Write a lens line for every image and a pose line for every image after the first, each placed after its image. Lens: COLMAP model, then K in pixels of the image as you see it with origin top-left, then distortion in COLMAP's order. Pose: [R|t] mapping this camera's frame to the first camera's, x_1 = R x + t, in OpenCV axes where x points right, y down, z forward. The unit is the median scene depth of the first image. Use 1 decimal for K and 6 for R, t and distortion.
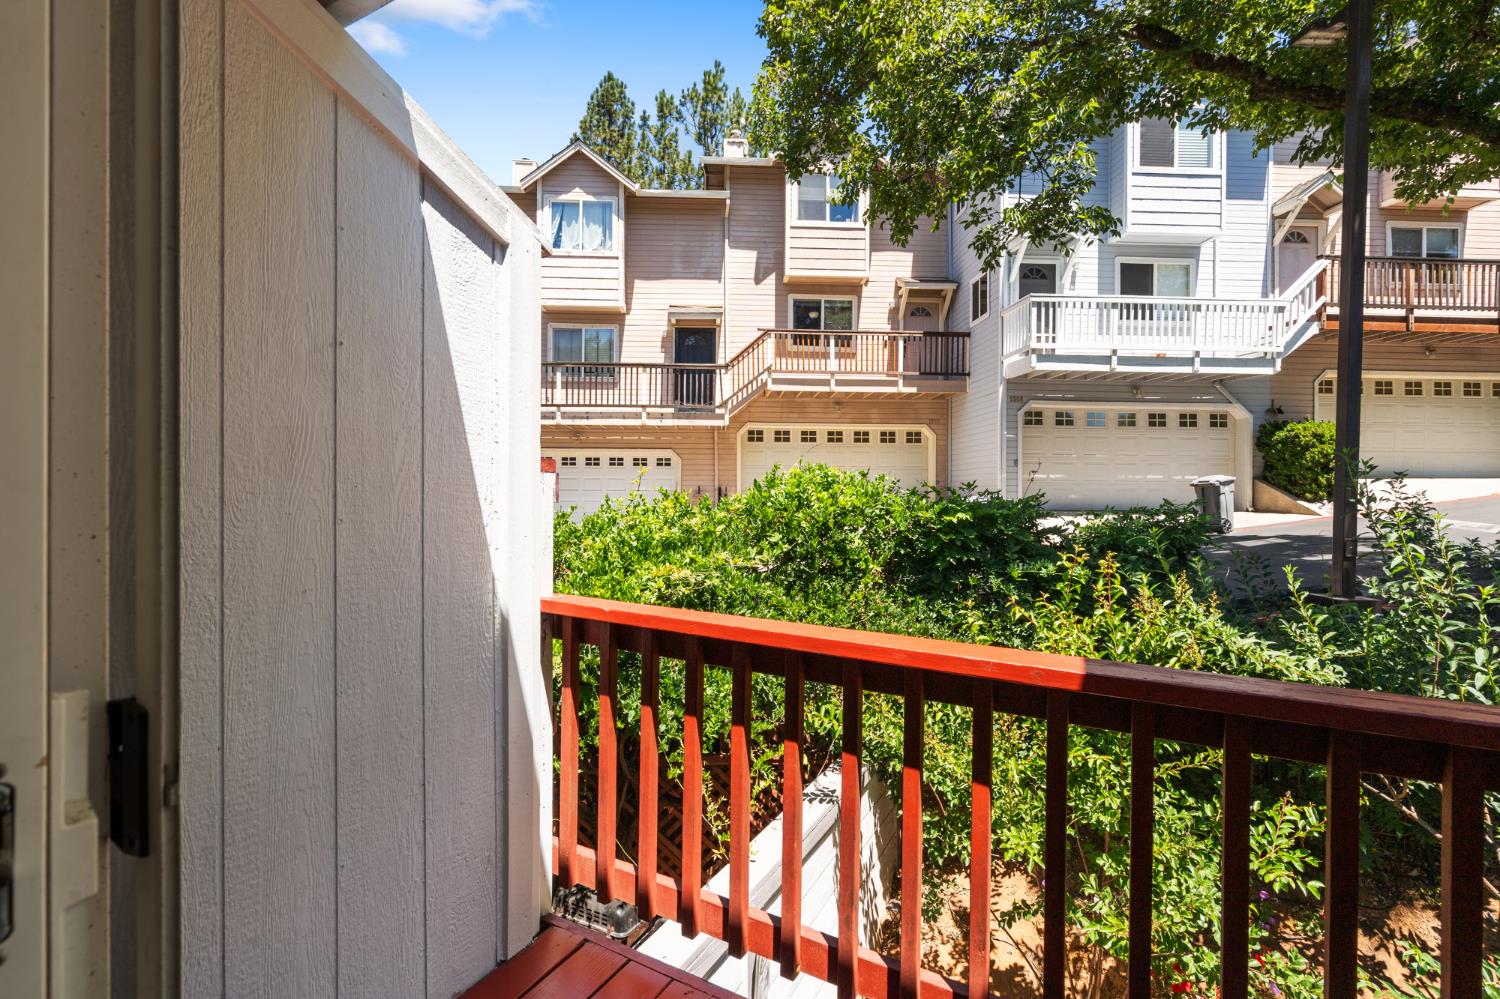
lens RADIAL K [[677.7, 0, 750.1], [0, 677.7, 493.6], [0, 0, 1]] dist [-0.001004, 0.000413]
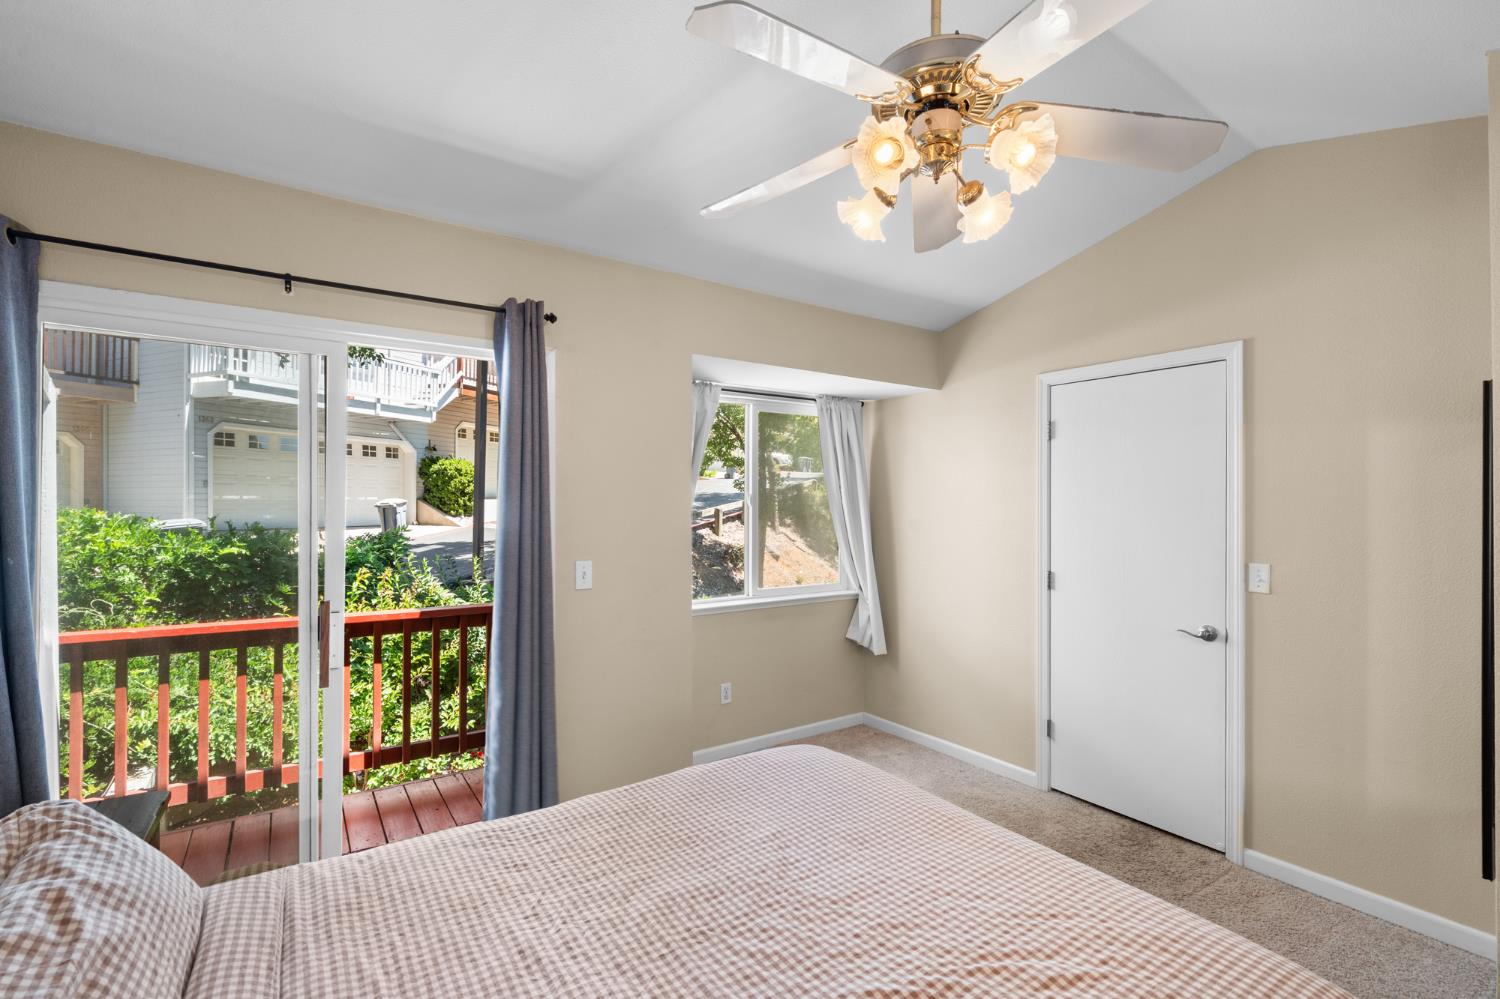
lens RADIAL K [[677.7, 0, 750.1], [0, 677.7, 493.6], [0, 0, 1]] dist [-0.001004, 0.000413]
pose [[0.439812, 0.005184, 0.898075, -0.155224], [0.003314, 0.999967, -0.007396, -0.022012], [-0.898084, 0.006229, 0.439781, -0.159819]]
